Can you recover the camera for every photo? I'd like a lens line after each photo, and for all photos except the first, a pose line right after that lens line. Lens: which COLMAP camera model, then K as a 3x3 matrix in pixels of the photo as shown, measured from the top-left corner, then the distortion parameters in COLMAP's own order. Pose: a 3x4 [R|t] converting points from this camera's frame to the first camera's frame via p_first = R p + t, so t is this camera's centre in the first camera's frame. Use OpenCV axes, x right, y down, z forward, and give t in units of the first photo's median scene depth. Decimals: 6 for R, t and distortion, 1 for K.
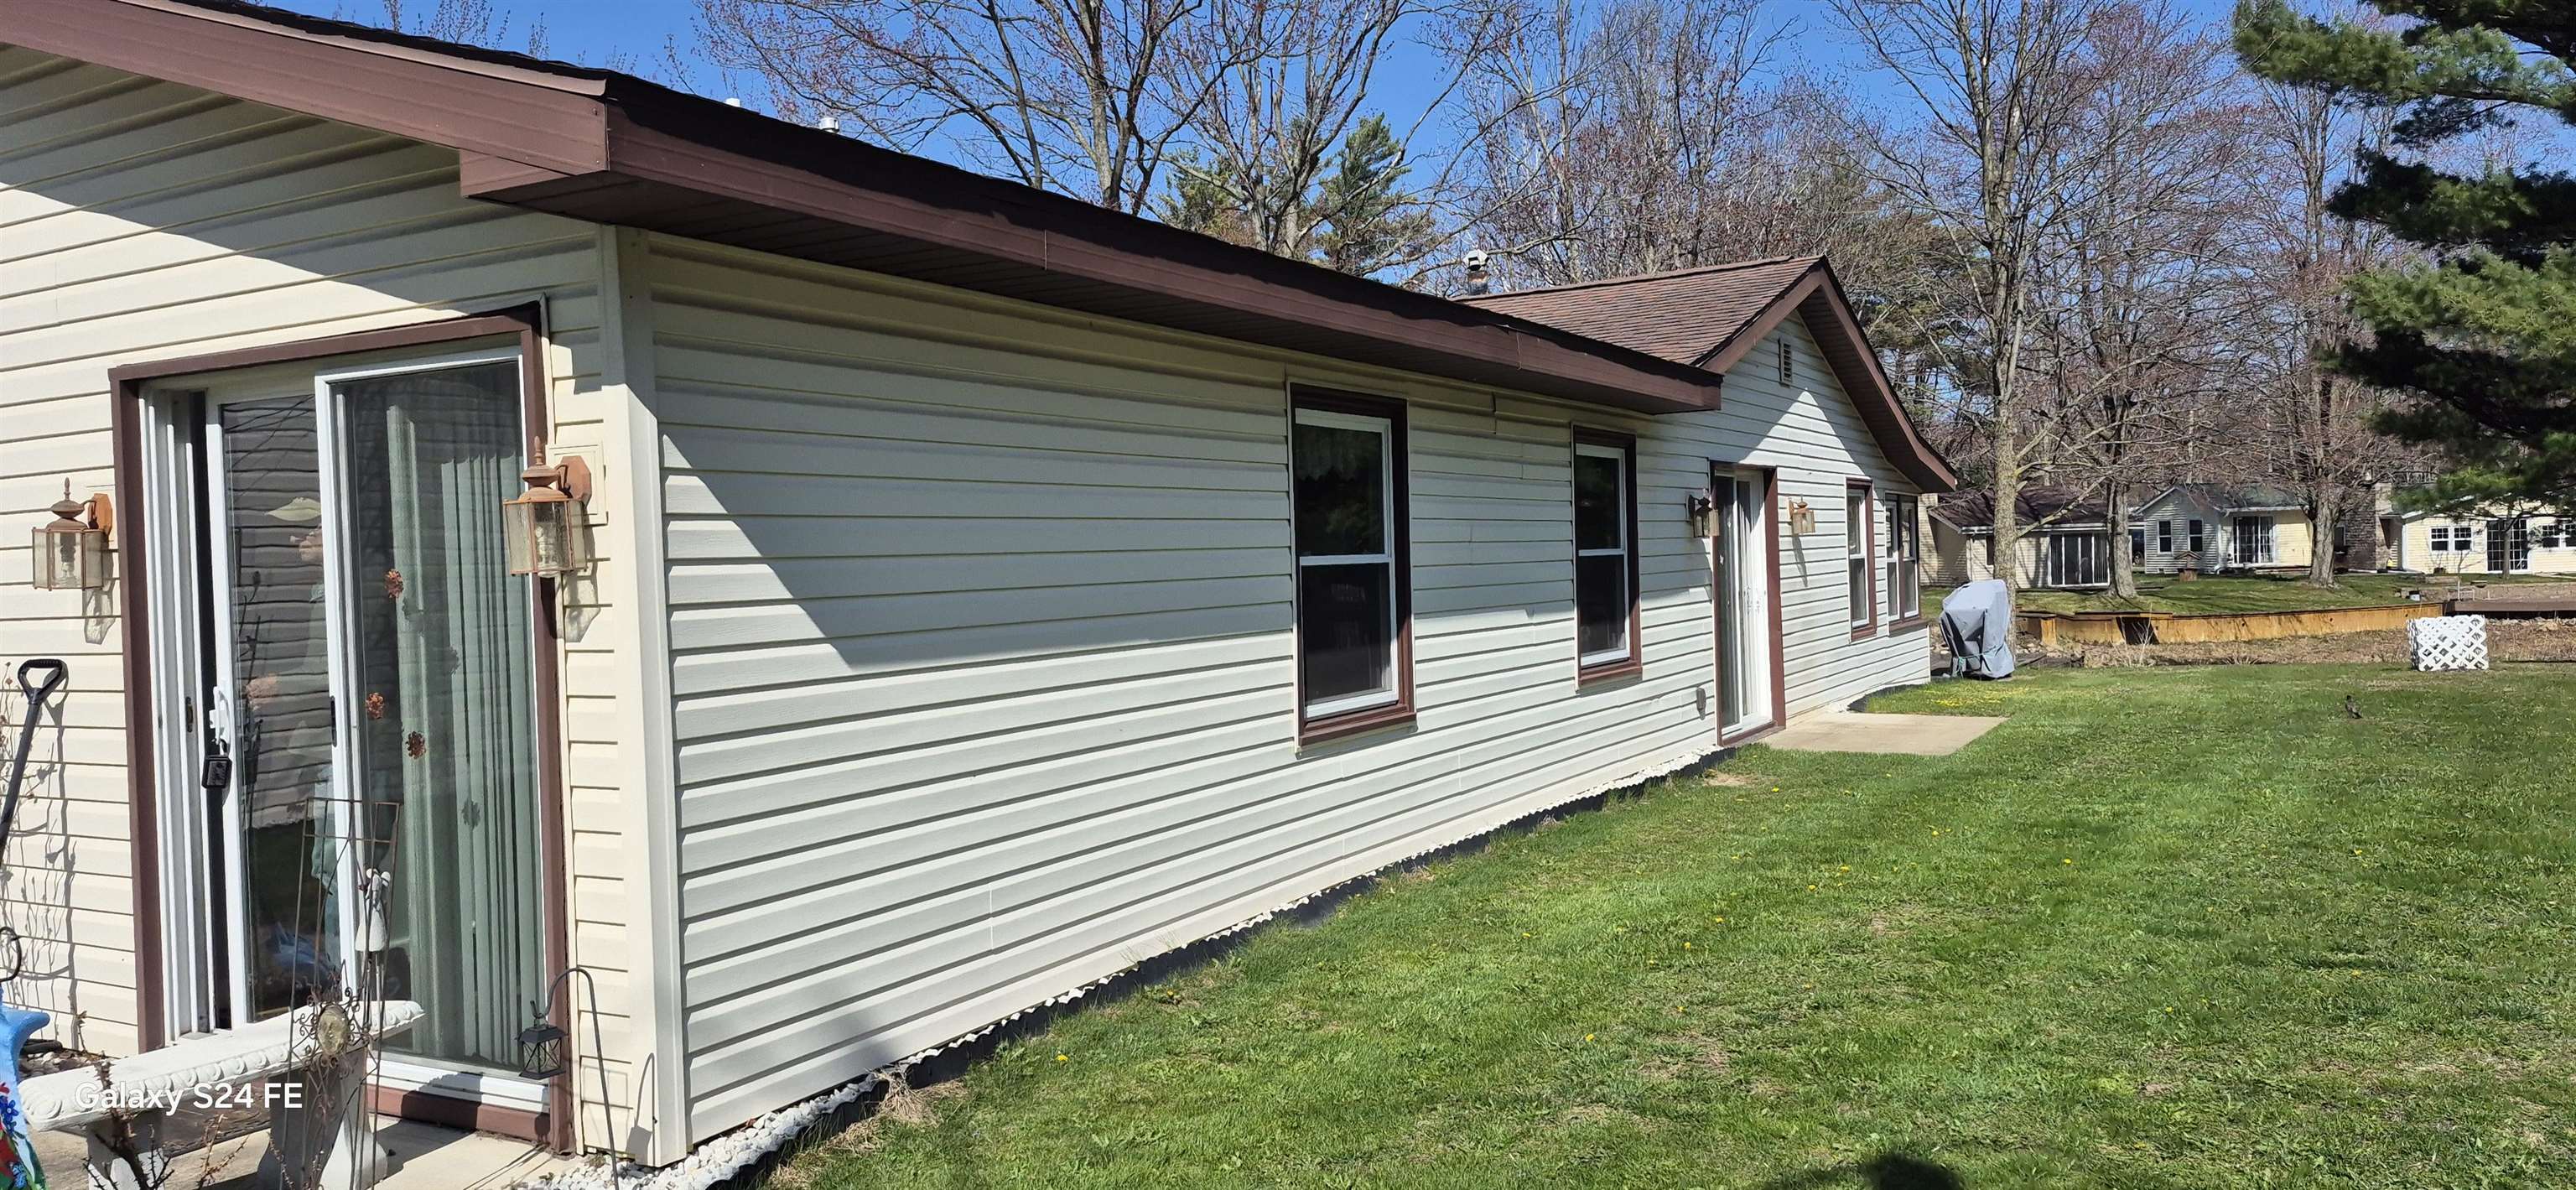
lens RADIAL K [[1723.2, 0, 1274.2], [0, 1723.2, 604.8], [0, 0, 1]] dist [0.081320, -0.035683]
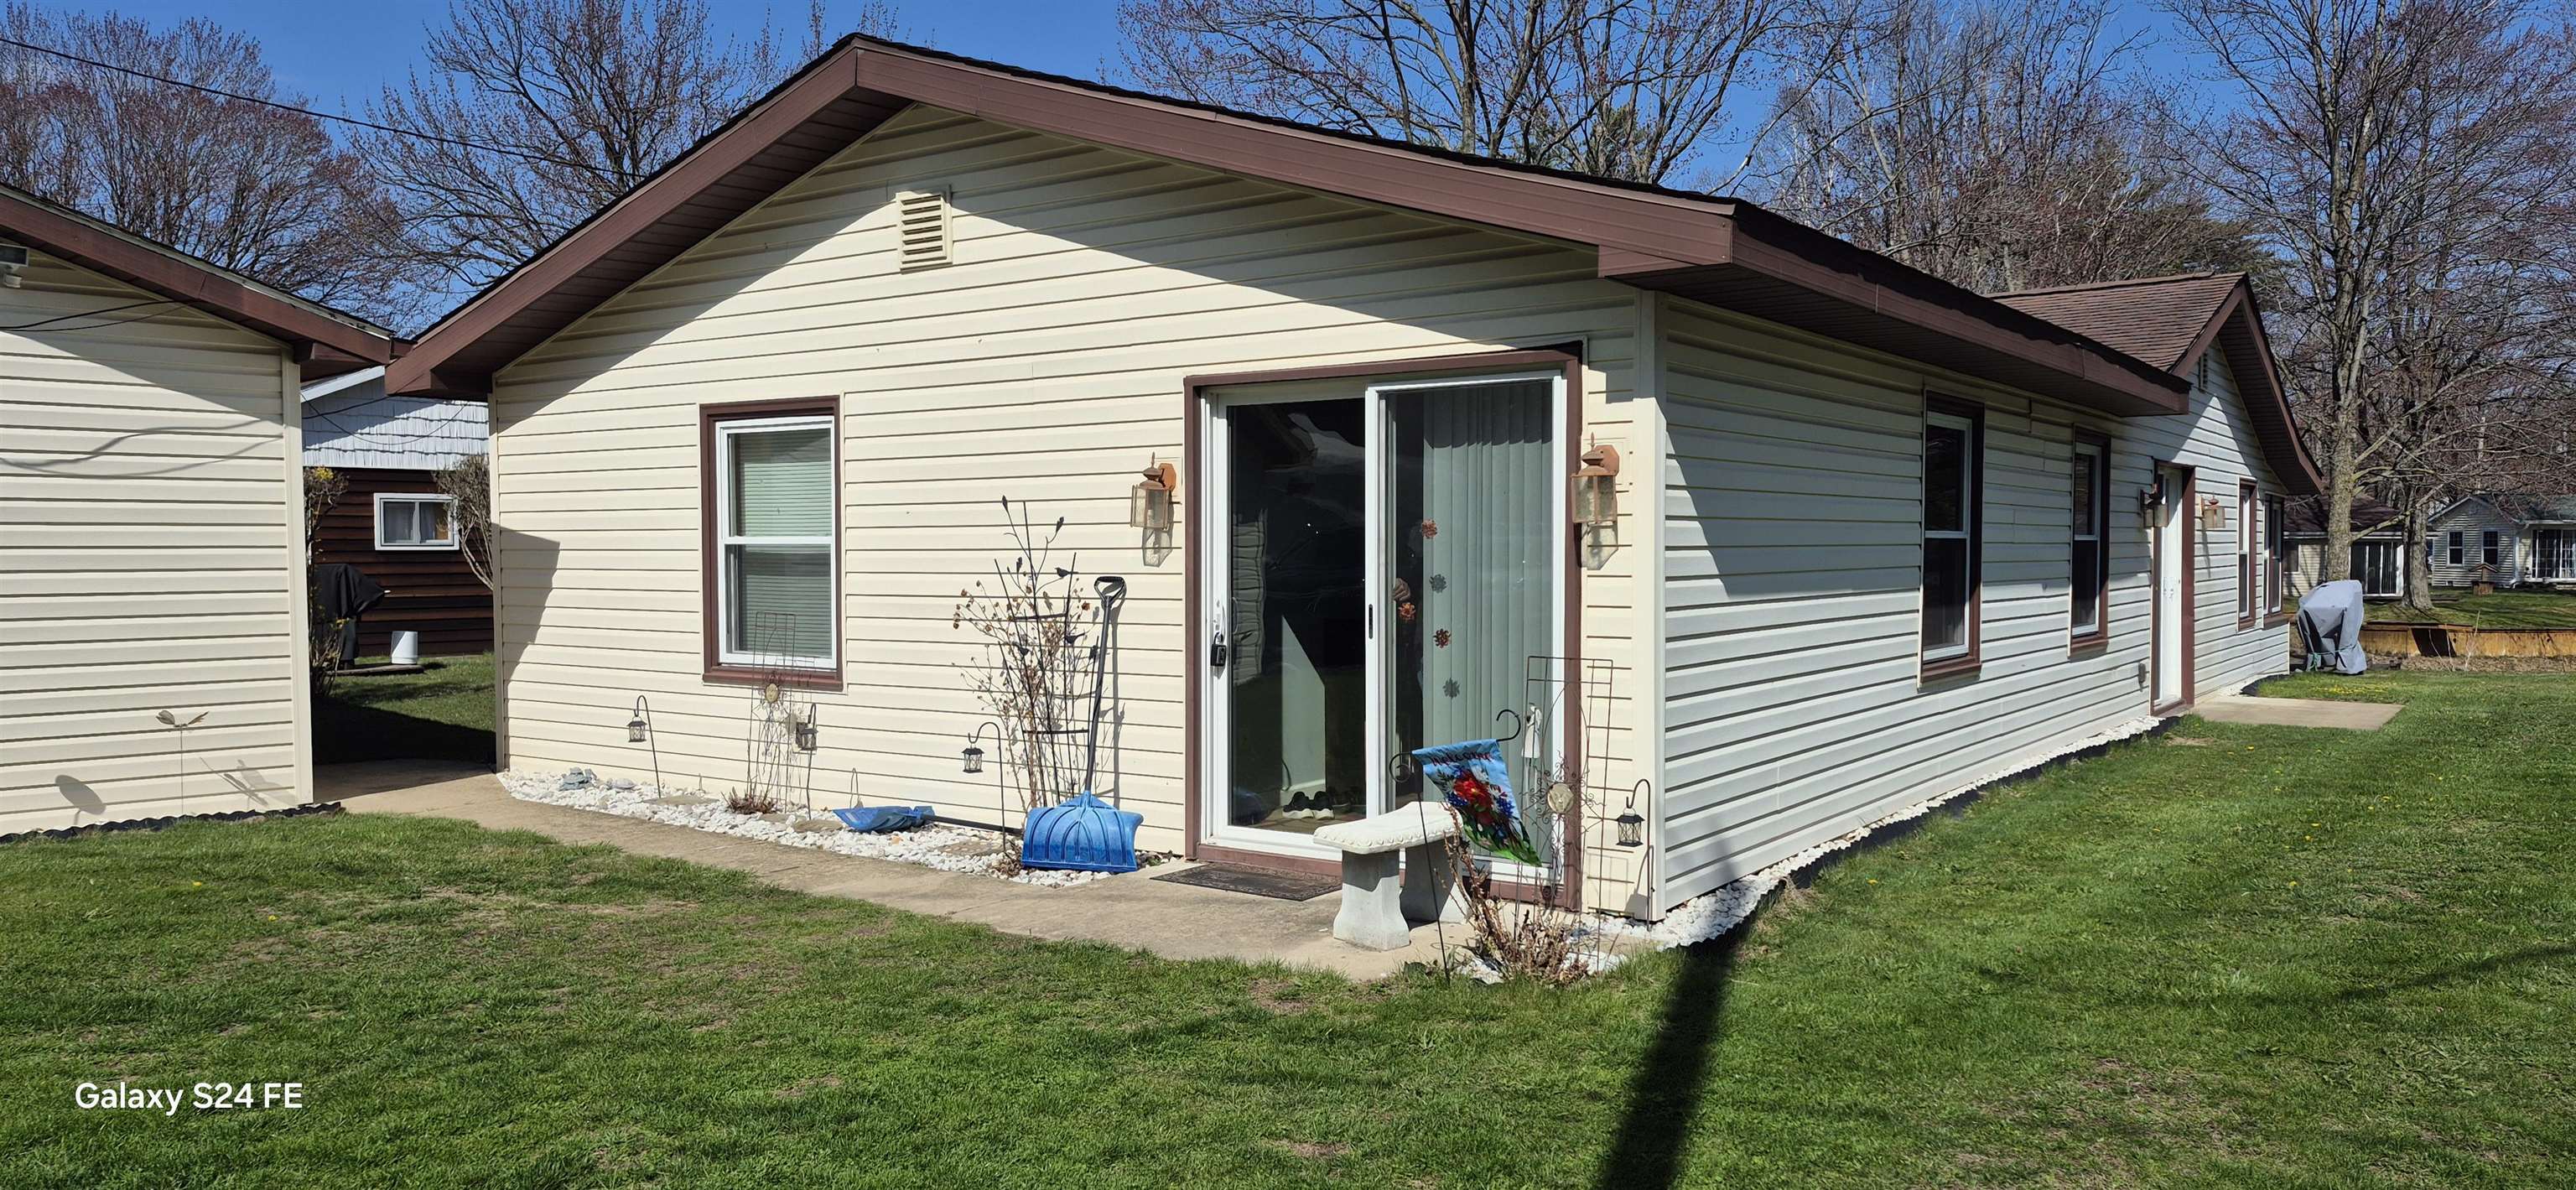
lens RADIAL K [[1723.2, 0, 1303.6], [0, 1723.2, 611.3], [0, 0, 1]] dist [0.081320, -0.035683]
pose [[0.994964, 0.032913, -0.094674, -0.192428], [-0.031727, 0.999398, 0.014002, 0.016604], [0.095078, -0.010928, 0.995410, -0.185073]]
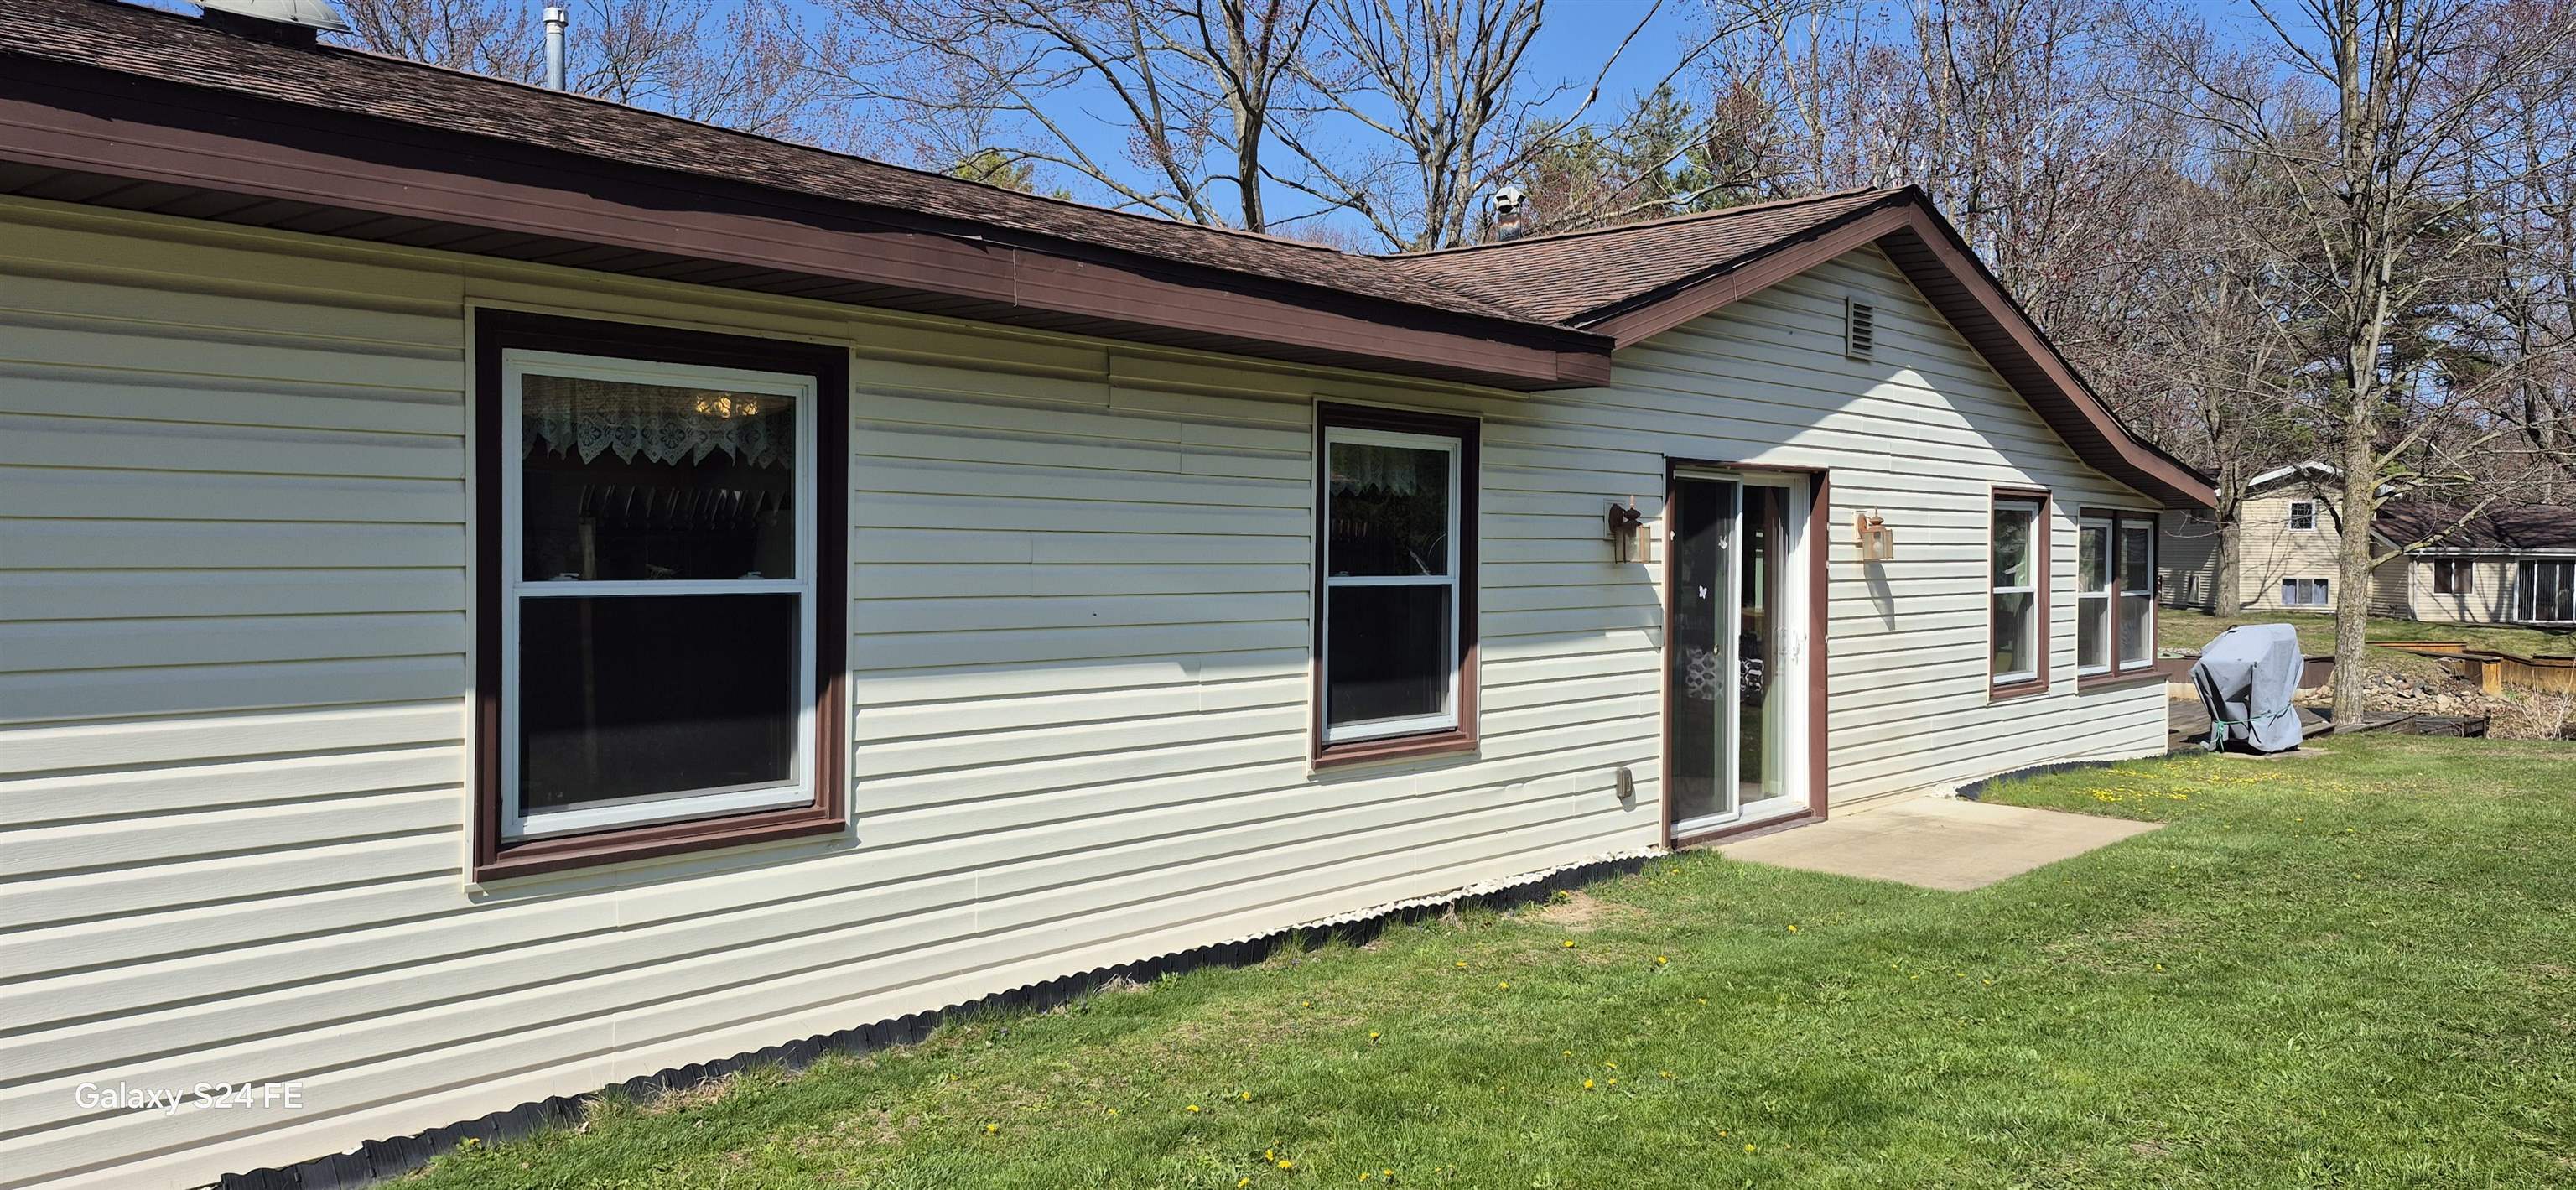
lens RADIAL K [[1723.2, 0, 1276.8], [0, 1723.2, 572.8], [0, 0, 1]] dist [0.081320, -0.035683]
pose [[0.976041, 0.048195, -0.212183, 0.260164], [-0.049273, 0.998785, 0.000207, -0.027718], [0.211935, 0.010253, 0.977230, 0.260543]]
